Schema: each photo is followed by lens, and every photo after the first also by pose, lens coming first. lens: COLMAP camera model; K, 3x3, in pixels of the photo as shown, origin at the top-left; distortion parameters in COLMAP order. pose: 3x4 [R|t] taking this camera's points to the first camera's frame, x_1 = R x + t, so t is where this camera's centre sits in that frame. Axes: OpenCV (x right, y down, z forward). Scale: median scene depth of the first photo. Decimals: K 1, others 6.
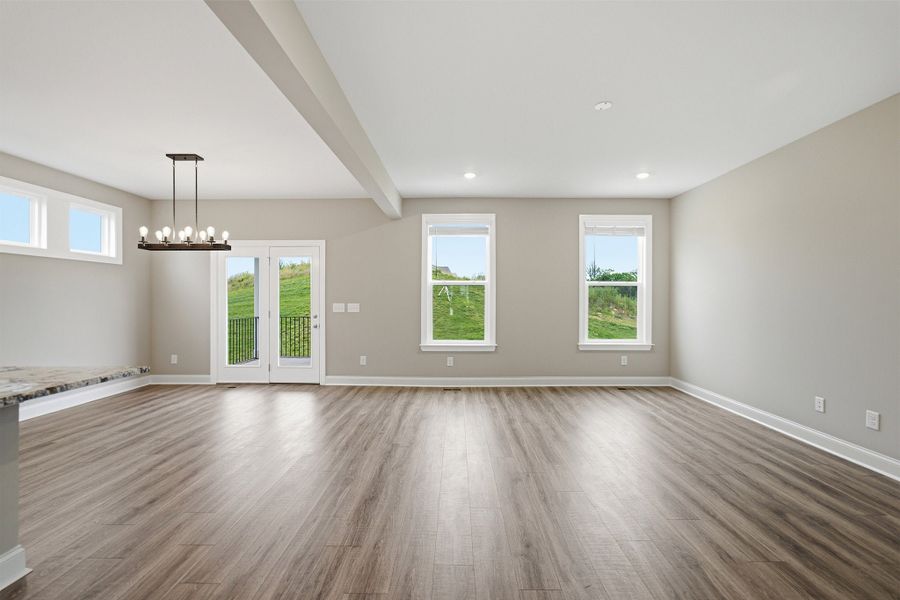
lens RADIAL K [[375.3, 0, 451.4], [0, 375.3, 302.8], [0, 0, 1]] dist [-0.002795, 0.000241]
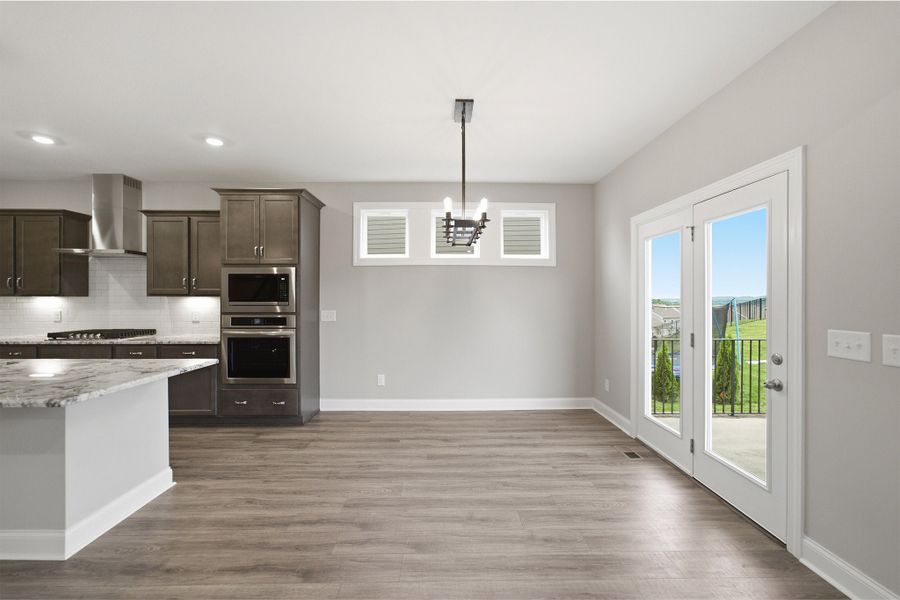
lens RADIAL K [[367.6, 0, 448.3], [0, 367.6, 299.2], [0, 0, 1]] dist [-0.002063, 0.000263]
pose [[0.029394, 0.000689, -0.999568, -0.008476], [-0.013737, 0.999906, 0.000286, -0.024143], [0.999474, 0.013723, 0.029400, 0.829384]]
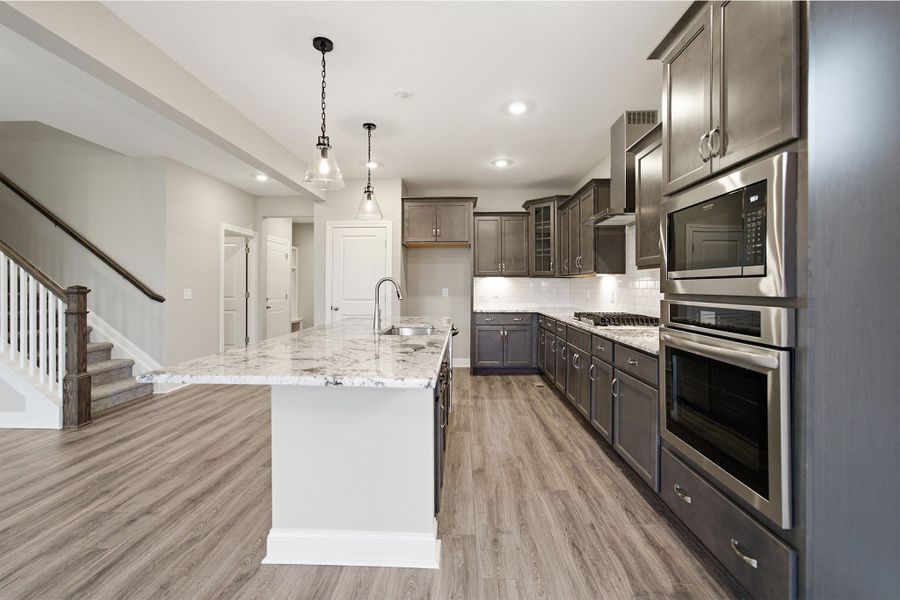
lens RADIAL K [[386.2, 0, 450.1], [0, 386.2, 285.3], [0, 0, 1]] dist [-0.022761, 0.008694]
pose [[-0.999854, -0.000263, 0.017066, -0.643979], [-0.000069, 0.999936, 0.011342, -0.000498], [-0.017068, 0.011340, -0.999790, 0.777994]]
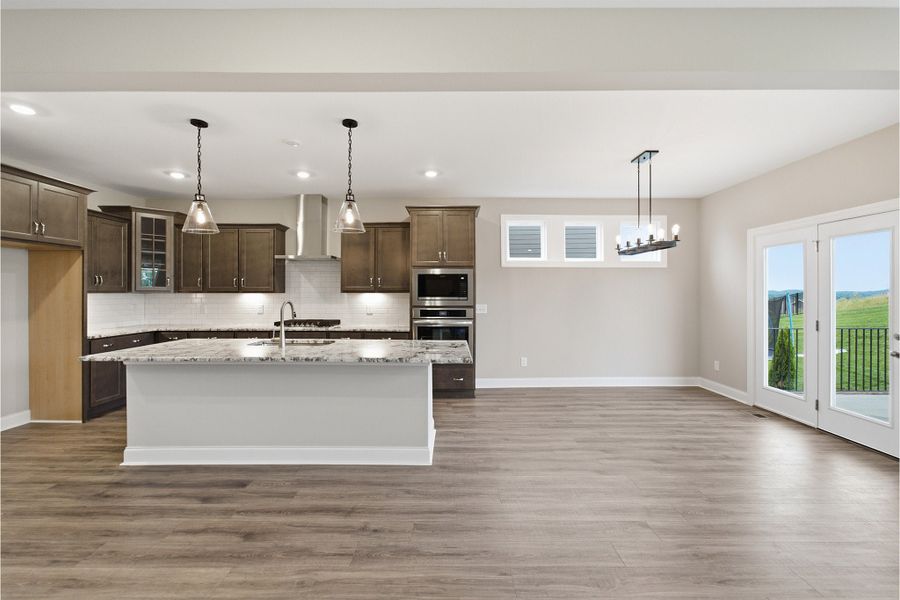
lens RADIAL K [[380.1, 0, 451.2], [0, 380.1, 294.8], [0, 0, 1]] dist [-0.001599, -0.000387]
pose [[0.009208, 0.004641, -0.999947, 0.235341], [-0.012614, 0.999910, 0.004524, -0.024187], [0.999878, 0.012572, 0.009266, 0.422665]]
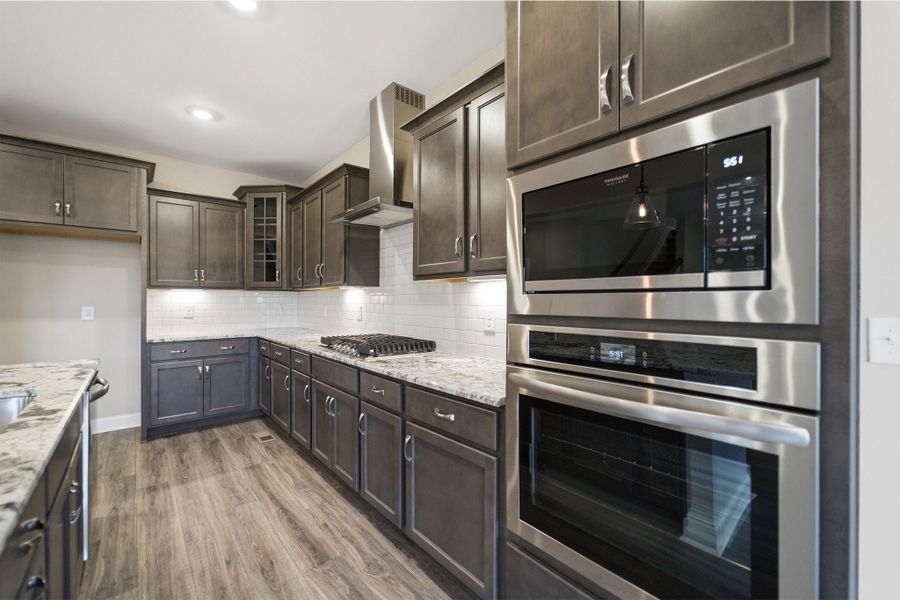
lens RADIAL K [[365.8, 0, 452.8], [0, 365.8, 302.1], [0, 0, 1]] dist [-0.001498, 0.000027]
pose [[-0.742216, 0.003194, -0.670153, -0.660672], [-0.008725, 0.999858, 0.014428, 0.000868], [0.670104, 0.016556, -0.742083, 0.507990]]
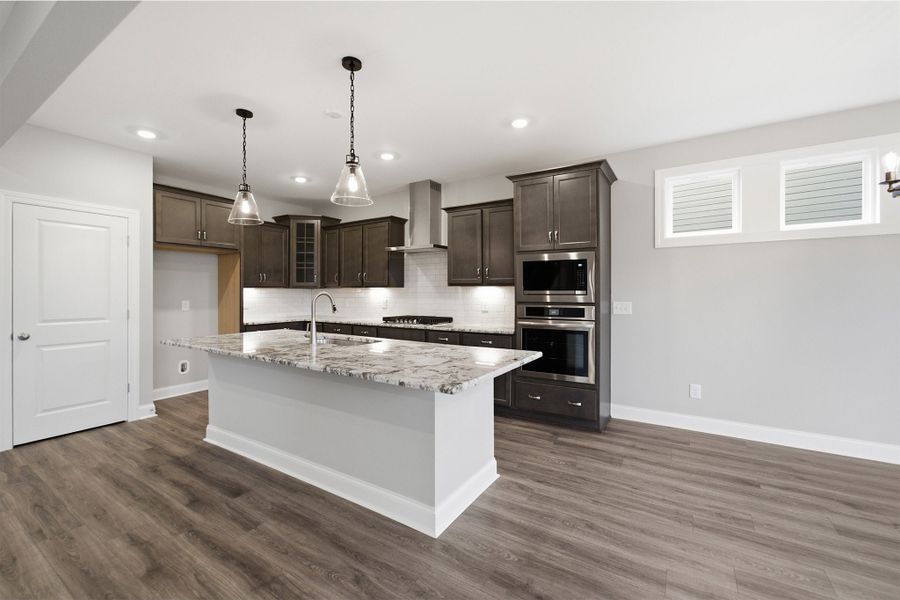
lens RADIAL K [[370.7, 0, 450.7], [0, 370.7, 294.3], [0, 0, 1]] dist [-0.004268, 0.000621]
pose [[-0.519996, 0.004886, -0.854155, -0.081166], [-0.009926, 0.999882, 0.011762, -0.011334], [0.854111, 0.014594, -0.519885, 0.638176]]
